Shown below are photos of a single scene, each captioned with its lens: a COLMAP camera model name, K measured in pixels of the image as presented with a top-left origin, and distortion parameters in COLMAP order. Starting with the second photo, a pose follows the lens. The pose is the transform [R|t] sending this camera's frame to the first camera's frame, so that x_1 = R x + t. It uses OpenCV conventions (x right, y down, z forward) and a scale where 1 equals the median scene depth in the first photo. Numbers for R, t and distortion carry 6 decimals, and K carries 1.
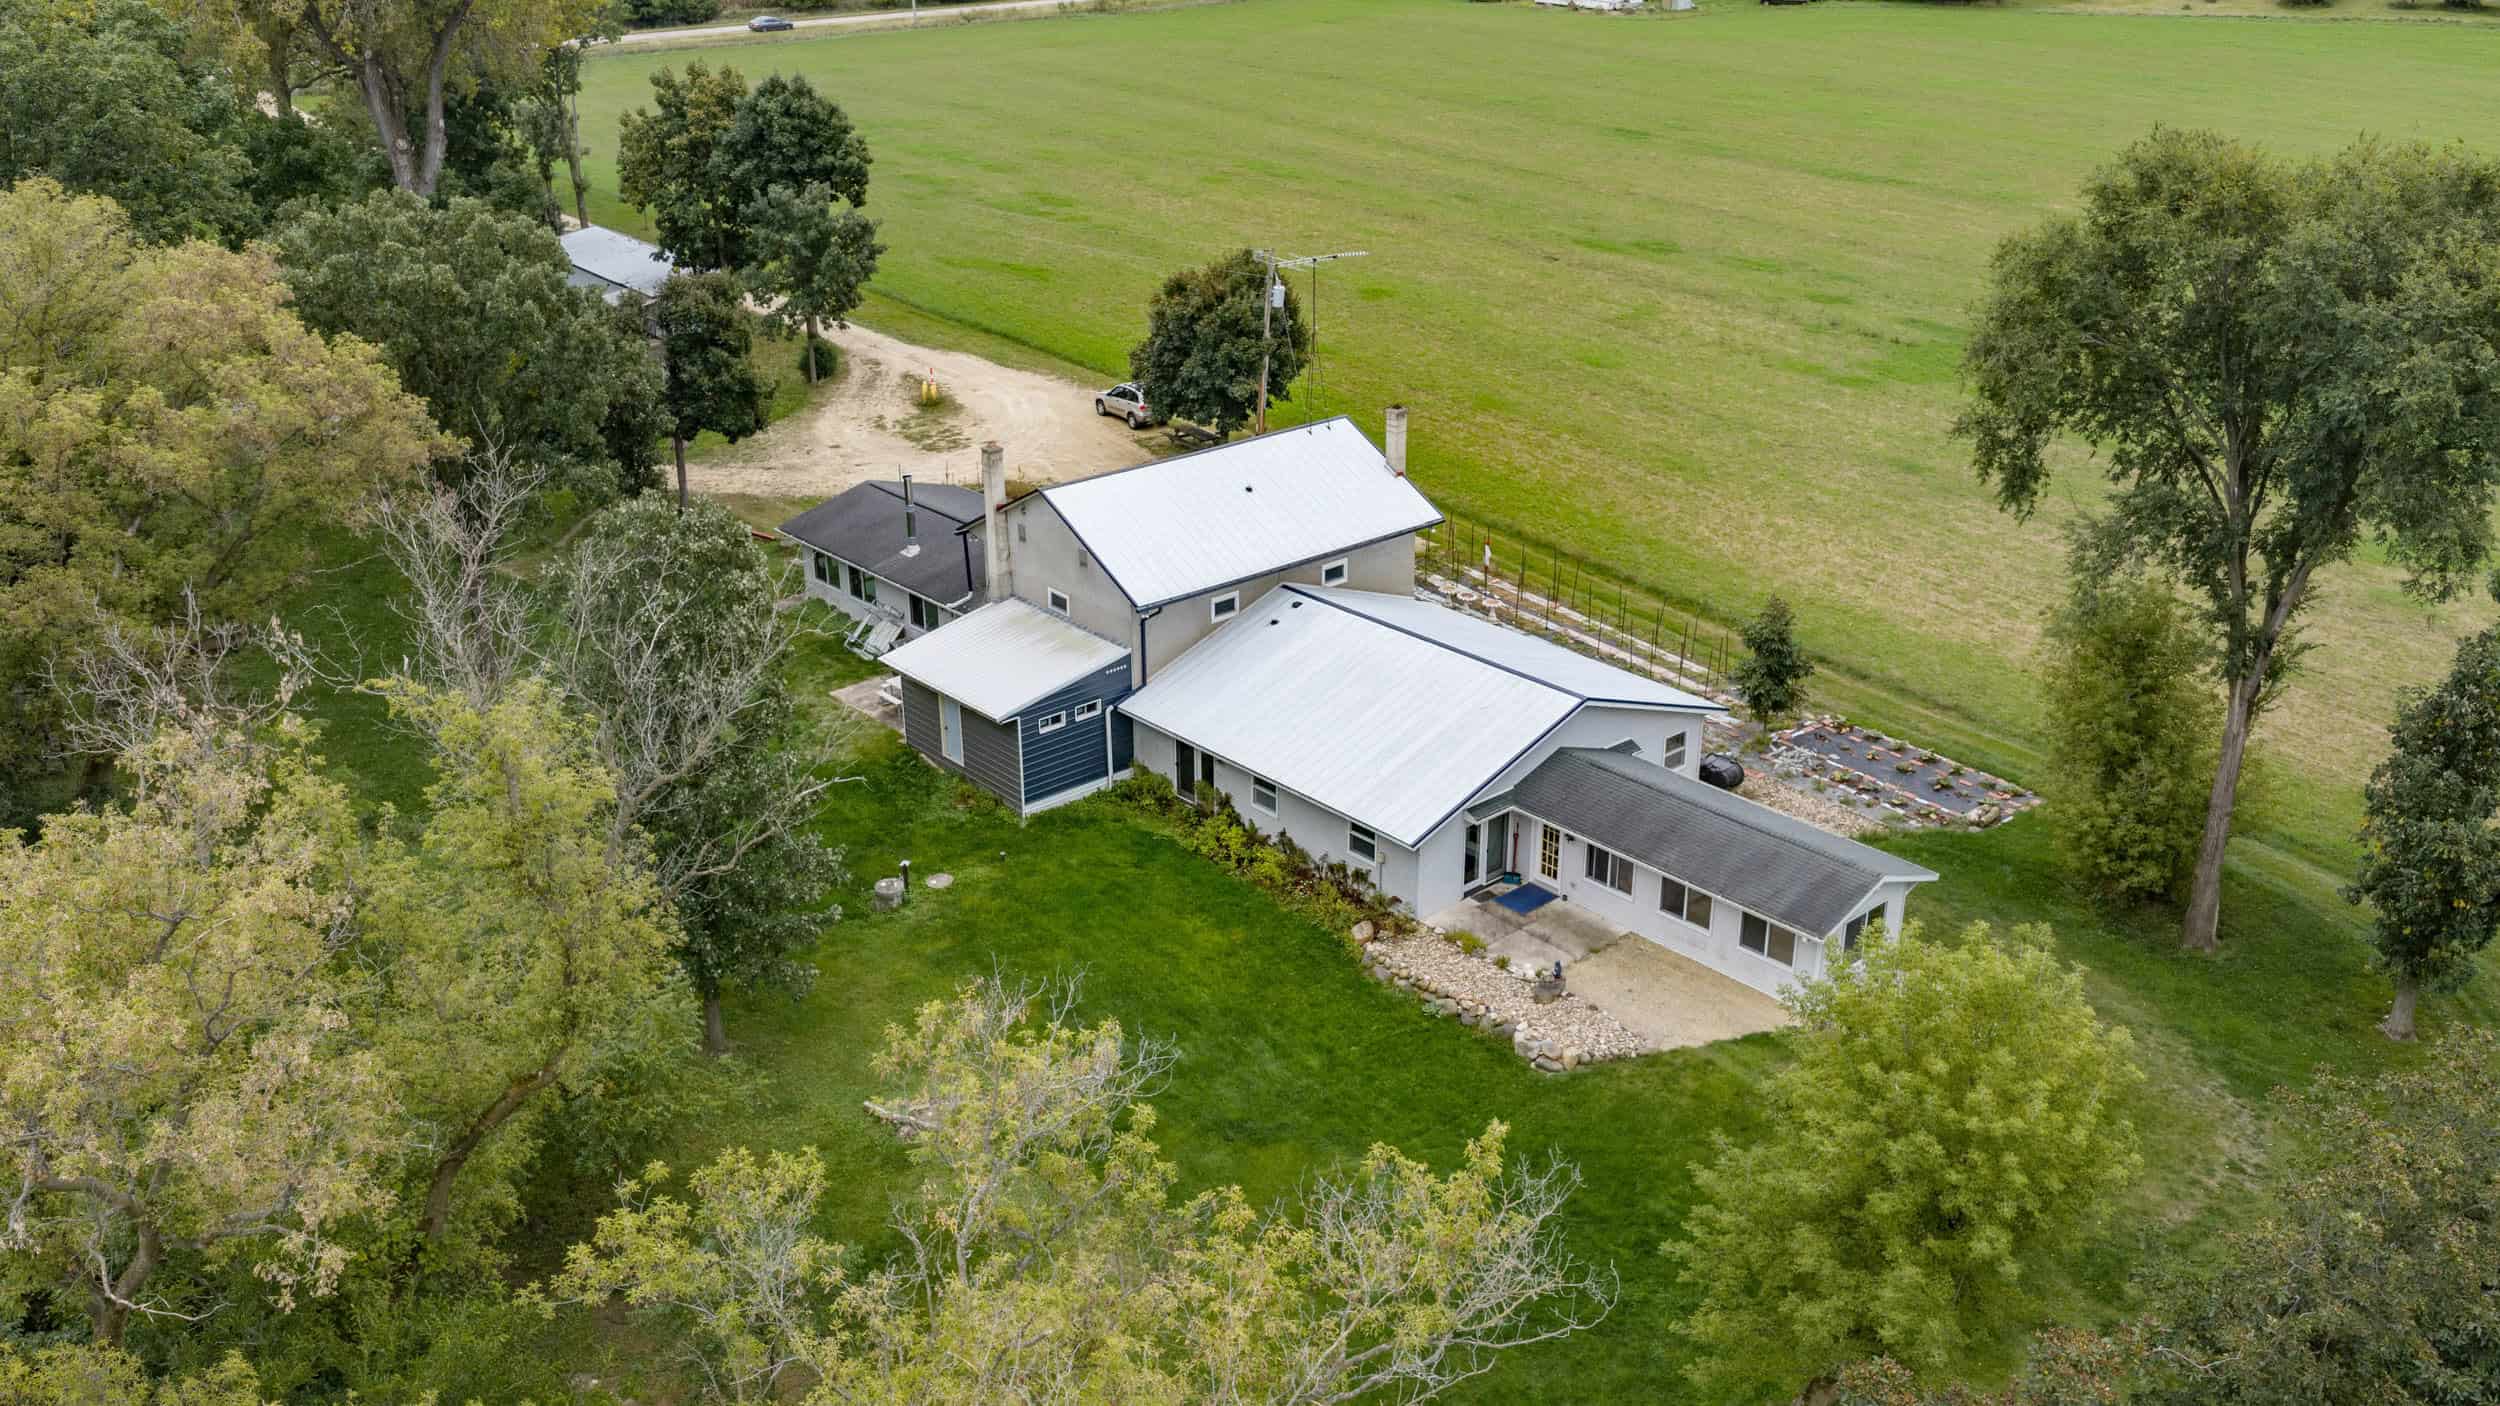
lens RADIAL K [[2091.4, 0, 1250.0], [0, 2091.4, 703.0], [0, 0, 1]] dist [0.036443, -0.054991]
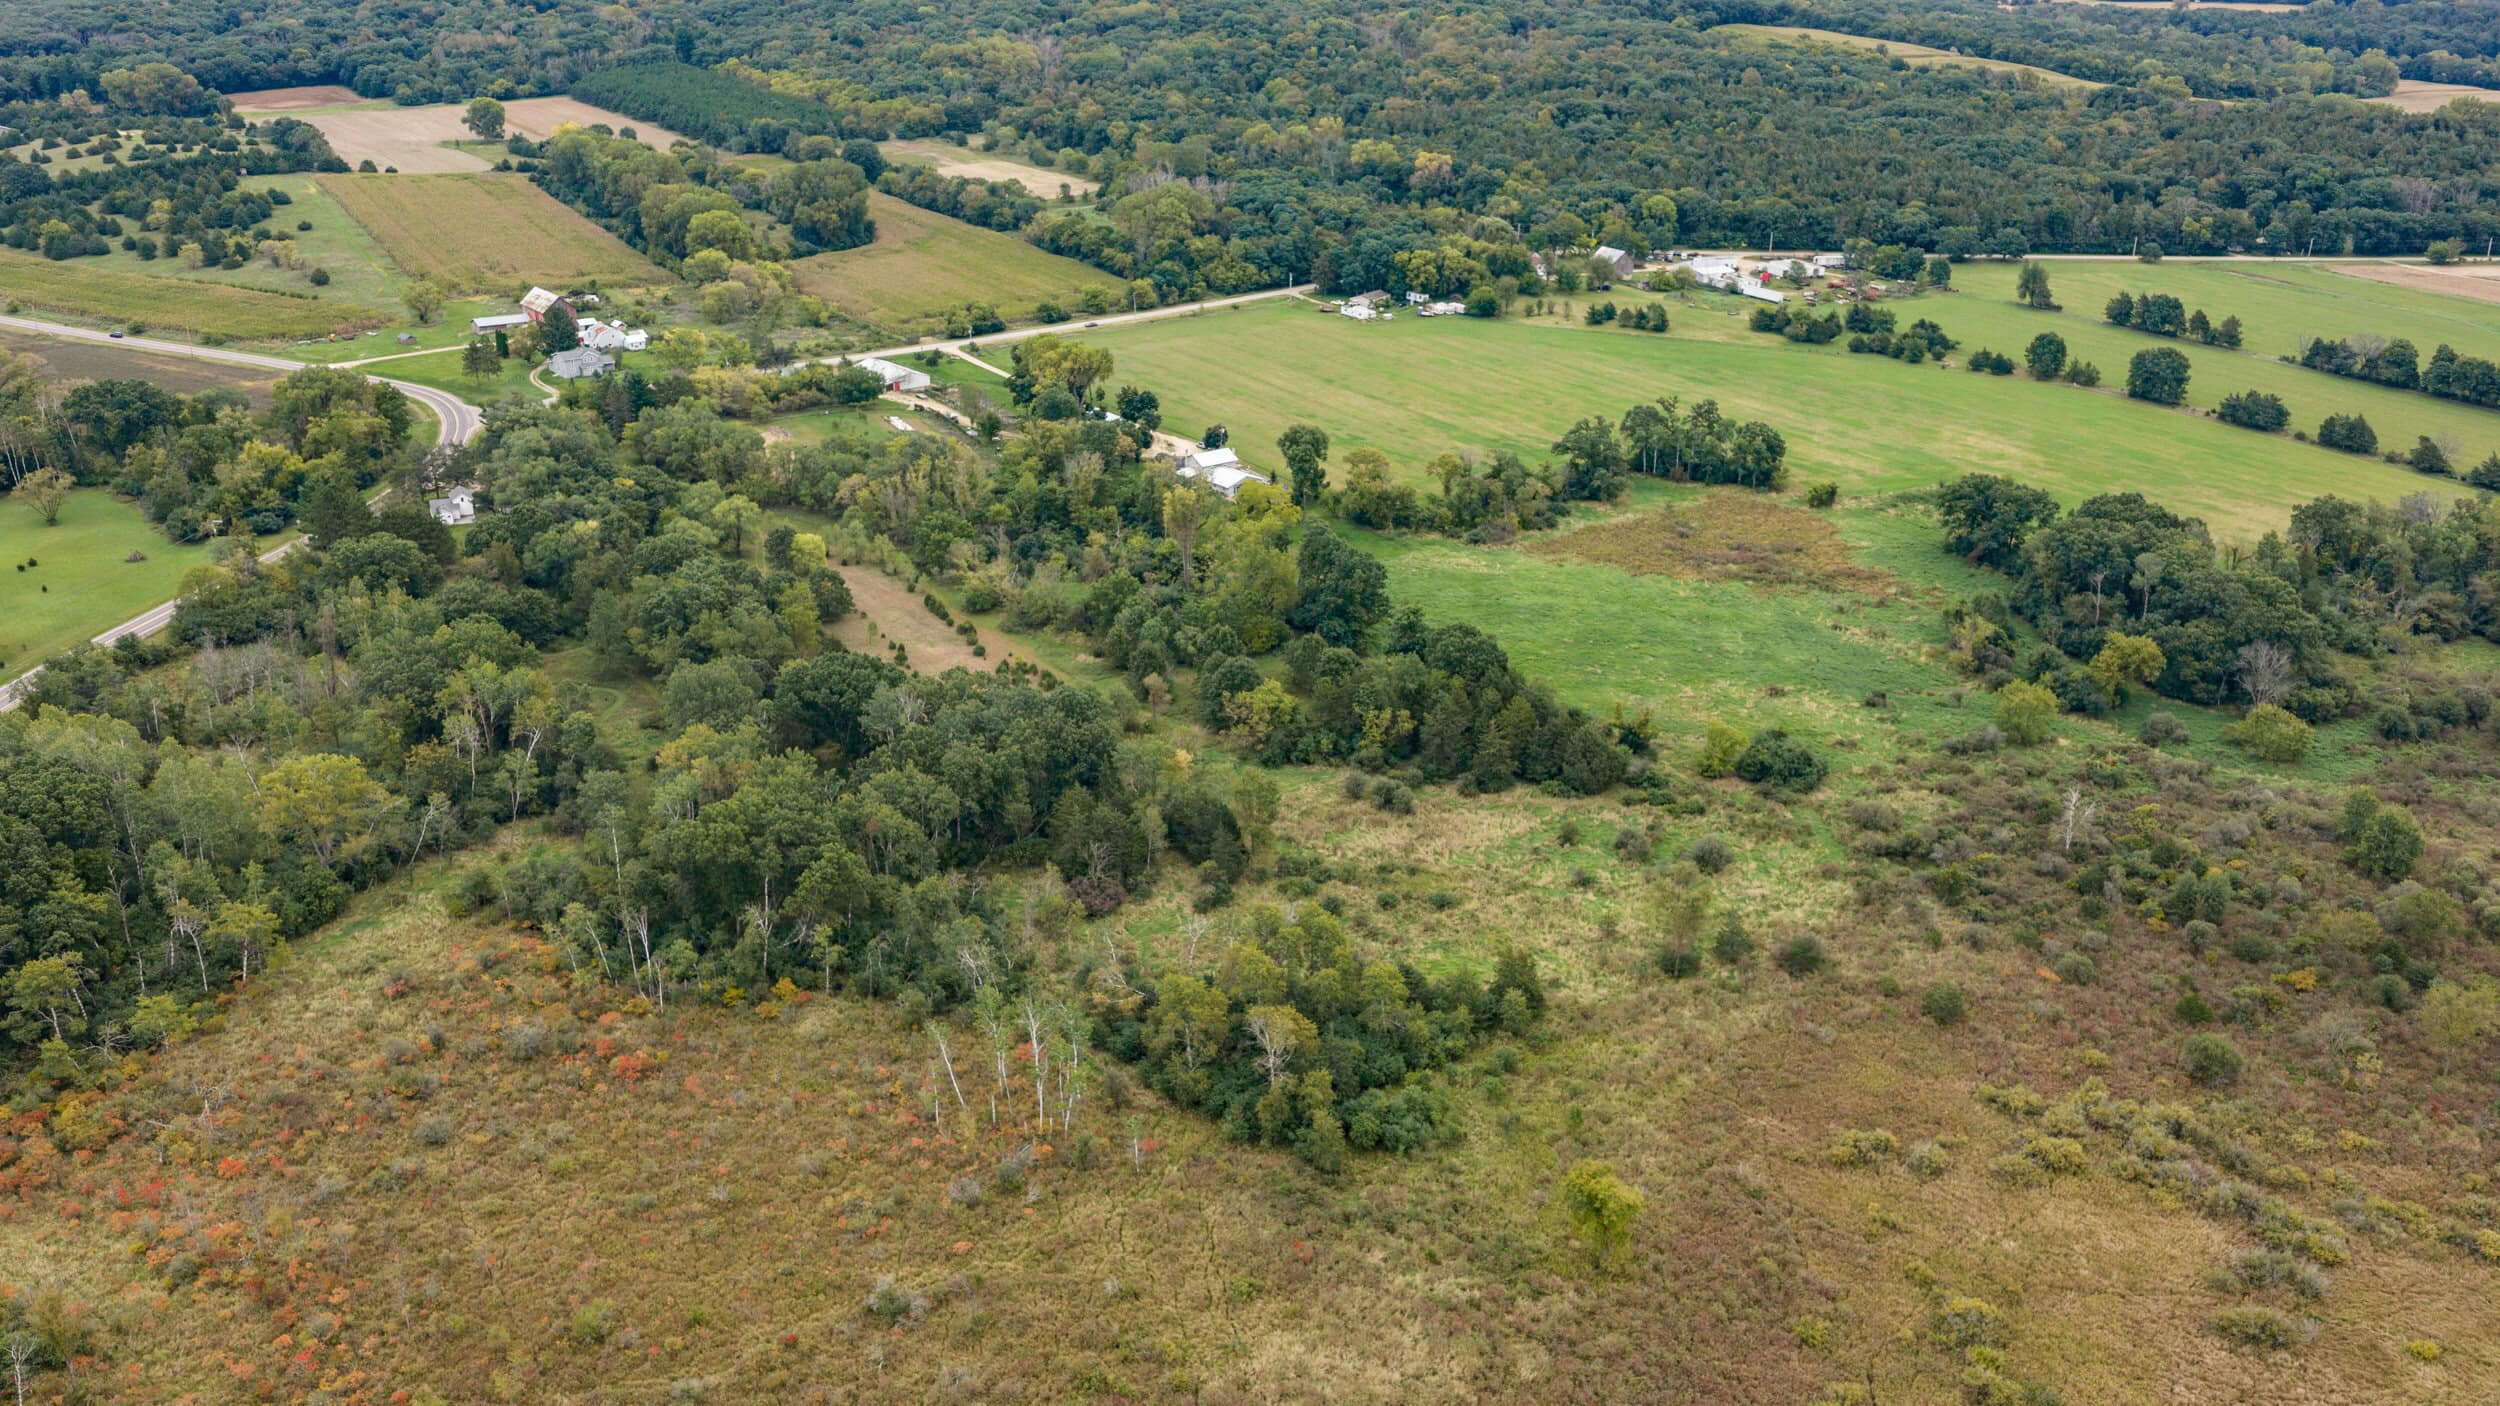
lens RADIAL K [[2091.4, 0, 1250.0], [0, 2091.4, 703.0], [0, 0, 1]] dist [0.036443, -0.054991]
pose [[0.999612, 0.019097, -0.020288, 0.277365], [-0.019429, 0.999678, -0.016316, 0.882809], [0.019970, 0.016704, 0.999661, -6.348280]]
